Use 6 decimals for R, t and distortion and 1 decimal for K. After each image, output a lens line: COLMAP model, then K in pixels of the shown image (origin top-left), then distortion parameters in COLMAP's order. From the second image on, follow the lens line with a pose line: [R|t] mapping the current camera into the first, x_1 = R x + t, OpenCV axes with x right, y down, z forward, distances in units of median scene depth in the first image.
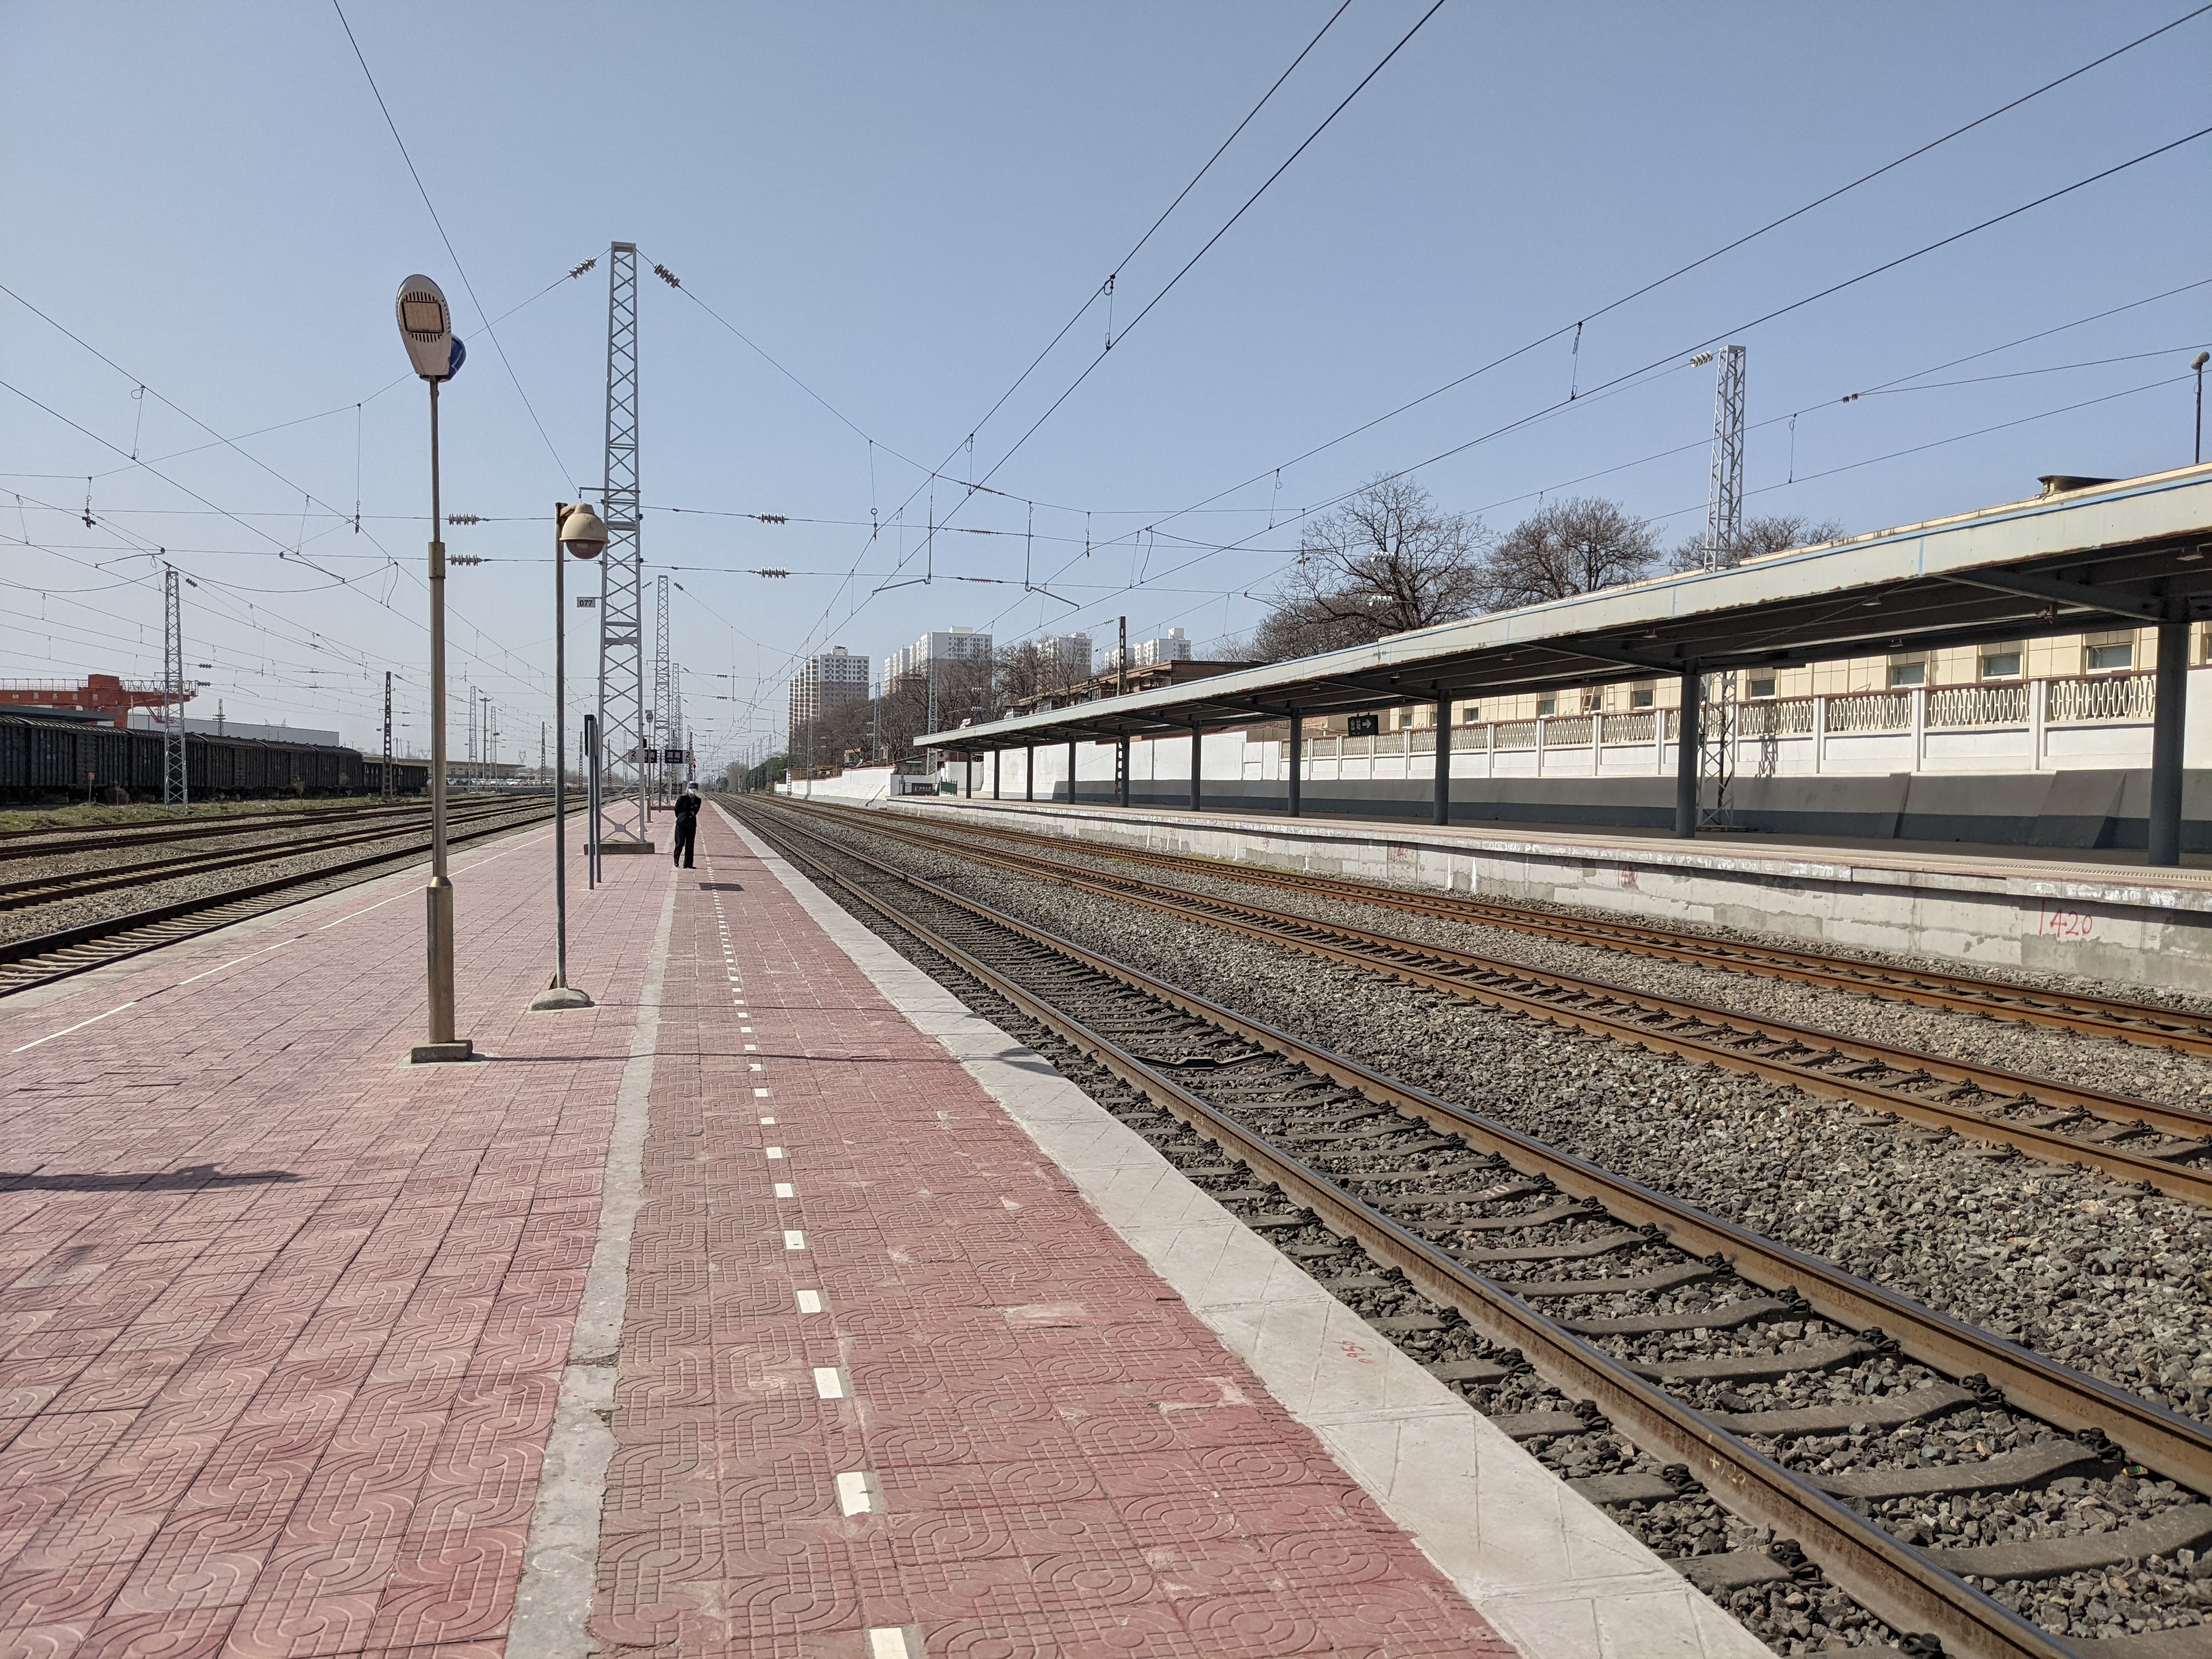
lens RADIAL K [[1771.5, 0, 1106.0], [0, 1771.5, 829.5], [0, 0, 1]] dist [0.206068, -0.384419]
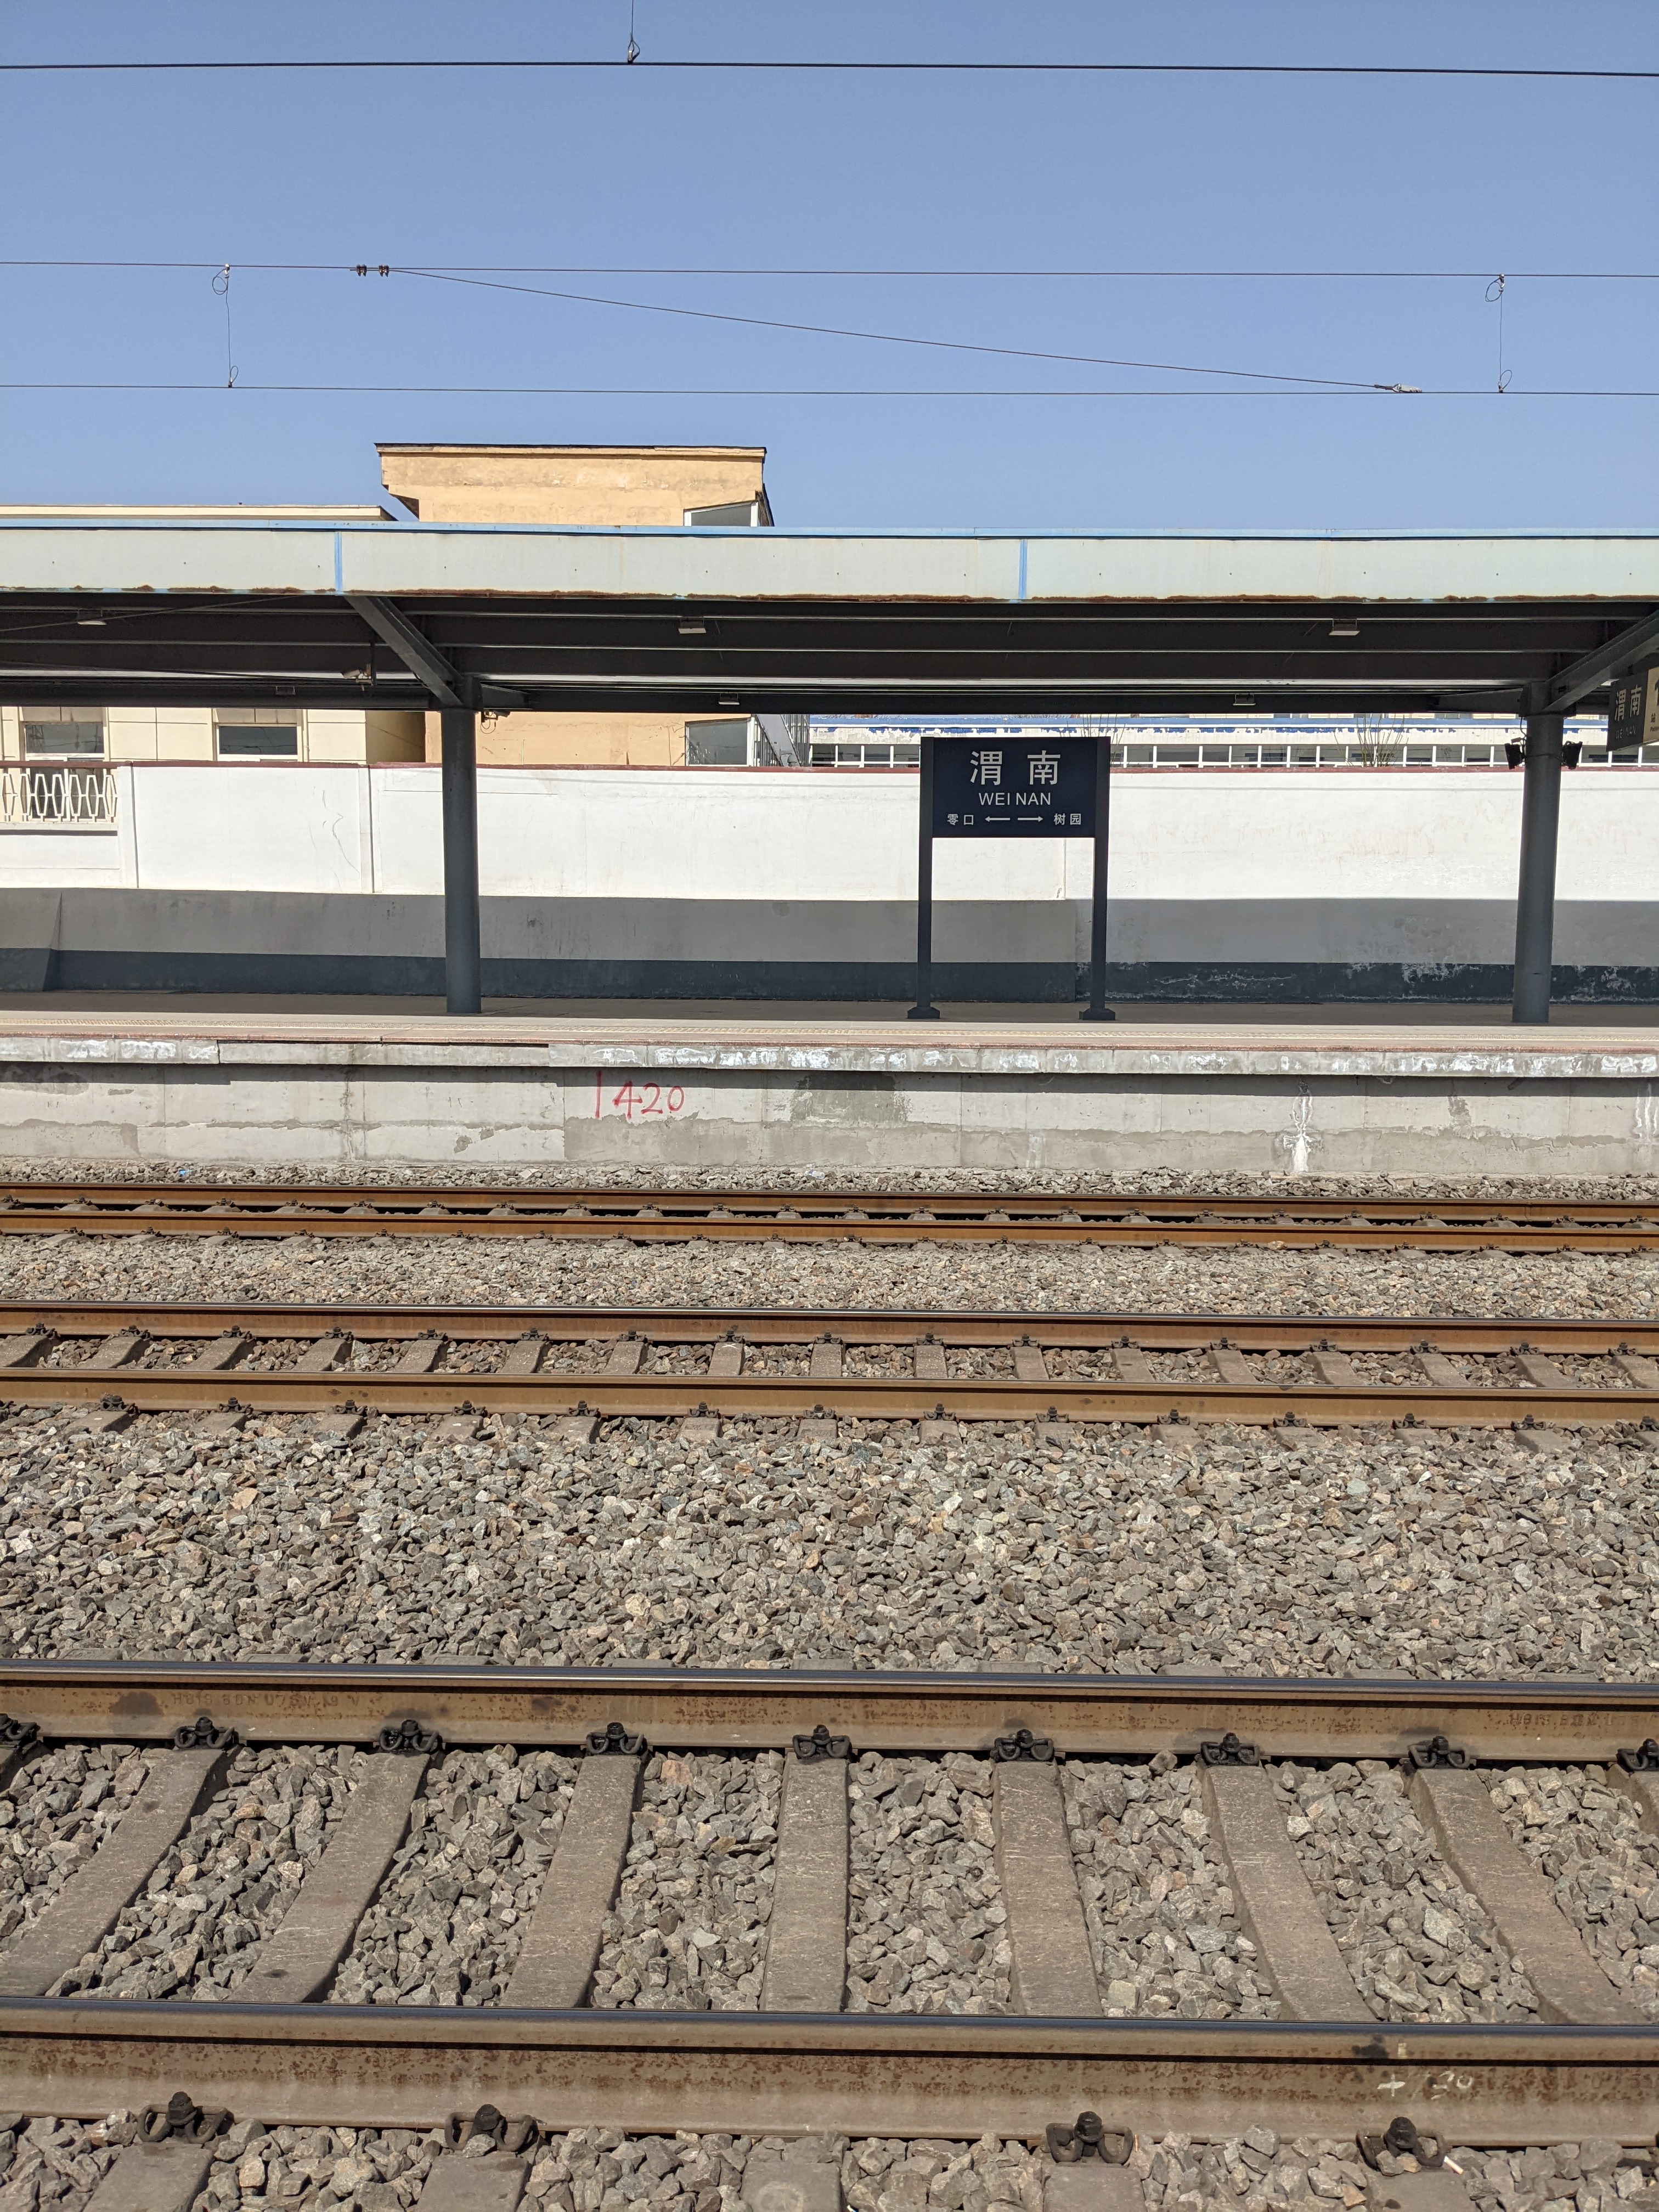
lens RADIAL K [[1771.5, 0, 829.5], [0, 1771.5, 1106.0], [0, 0, 1]] dist [0.206068, -0.384419]
pose [[0.254037, -0.101119, 0.961894, -0.168691], [0.017198, 0.994835, 0.100040, -0.018732], [-0.967042, -0.008871, 0.254464, 0.717881]]
